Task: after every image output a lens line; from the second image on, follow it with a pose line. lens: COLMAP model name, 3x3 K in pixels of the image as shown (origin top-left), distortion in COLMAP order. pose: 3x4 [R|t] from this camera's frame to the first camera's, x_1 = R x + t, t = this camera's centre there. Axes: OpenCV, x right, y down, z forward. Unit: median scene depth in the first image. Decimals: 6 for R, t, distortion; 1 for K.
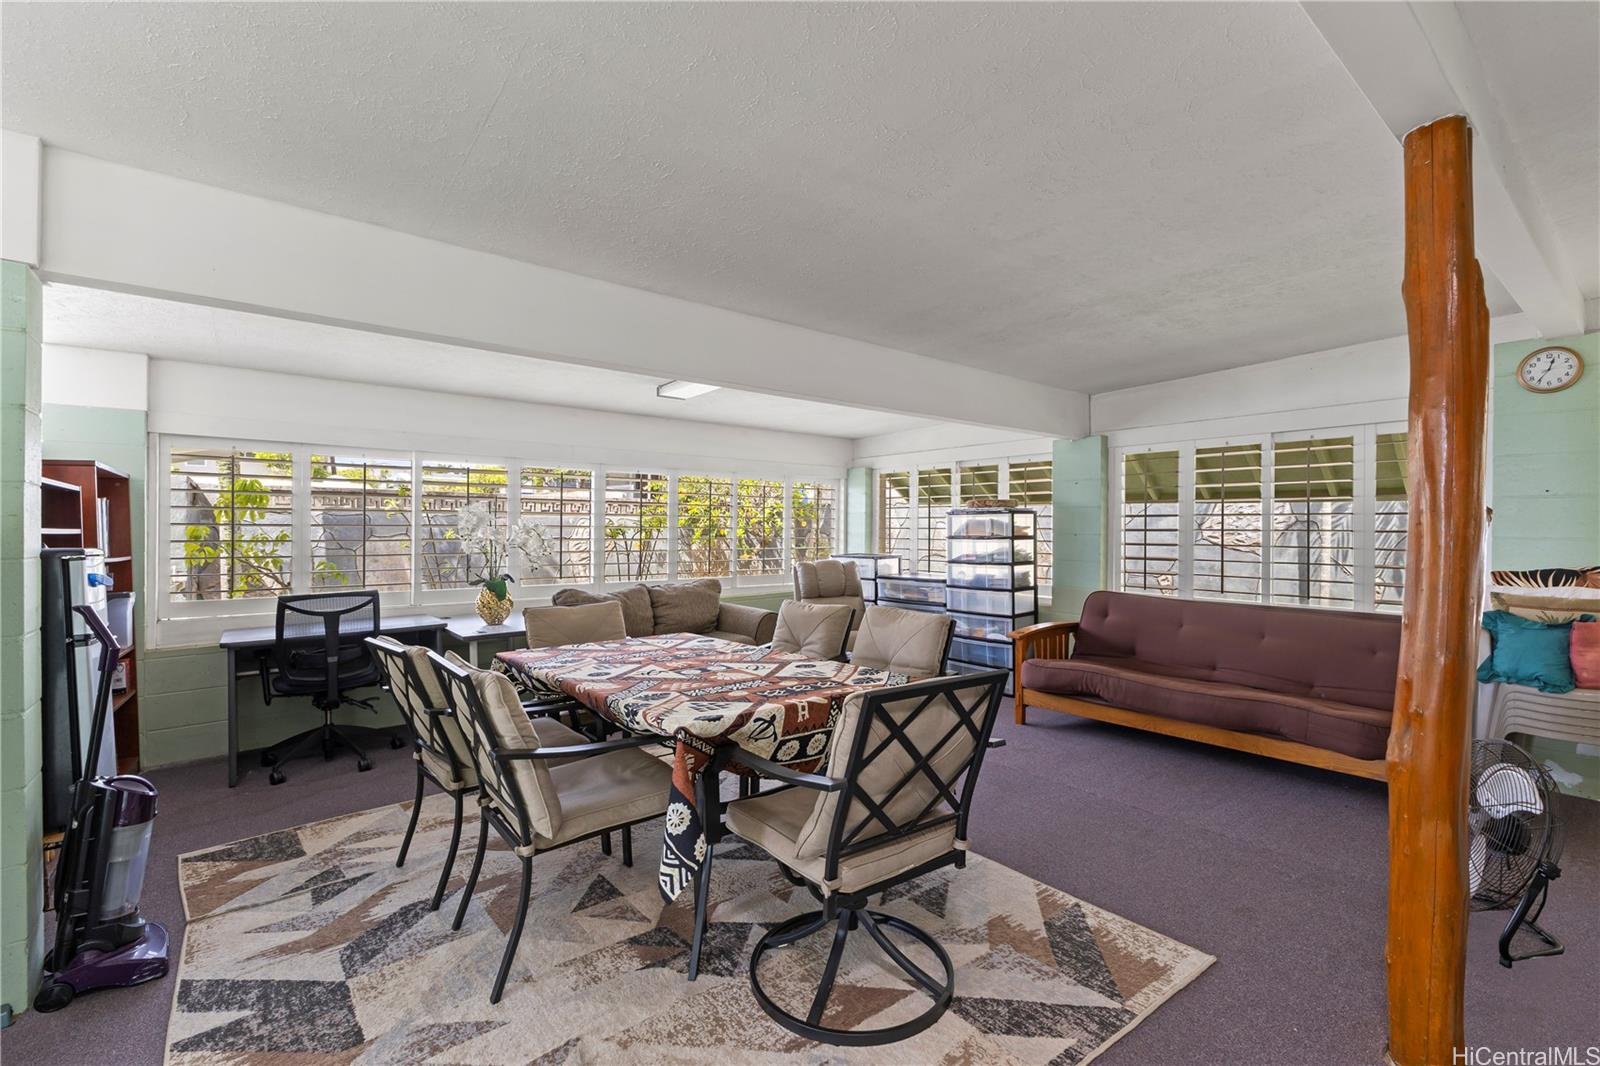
lens RADIAL K [[687.0, 0, 800.0], [0, 687.0, 533.0], [0, 0, 1]] dist [-0.035439, 0.000132]
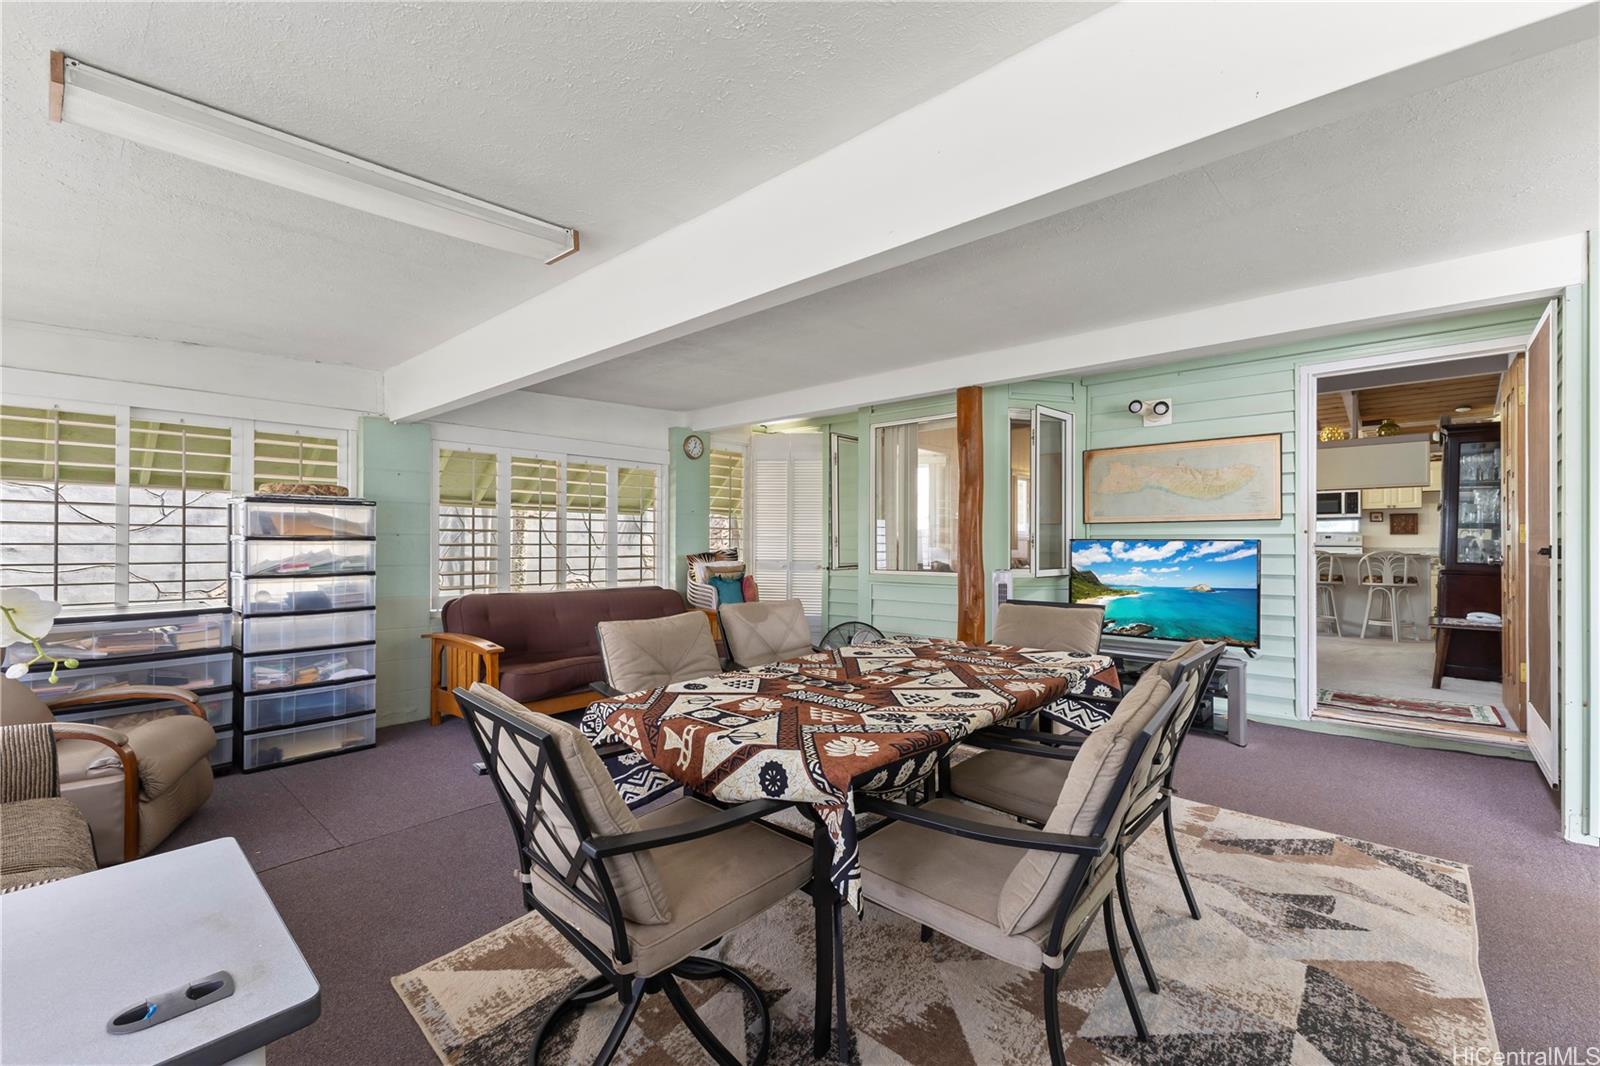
lens RADIAL K [[689.0, 0, 800.0], [0, 689.0, 533.0], [0, 0, 1]] dist [0.017484, -0.000237]
pose [[-0.158359, -0.001261, 0.987381, -0.616753], [-0.011007, 0.999939, -0.000488, -0.005450], [-0.987320, -0.010946, -0.158363, 0.739842]]
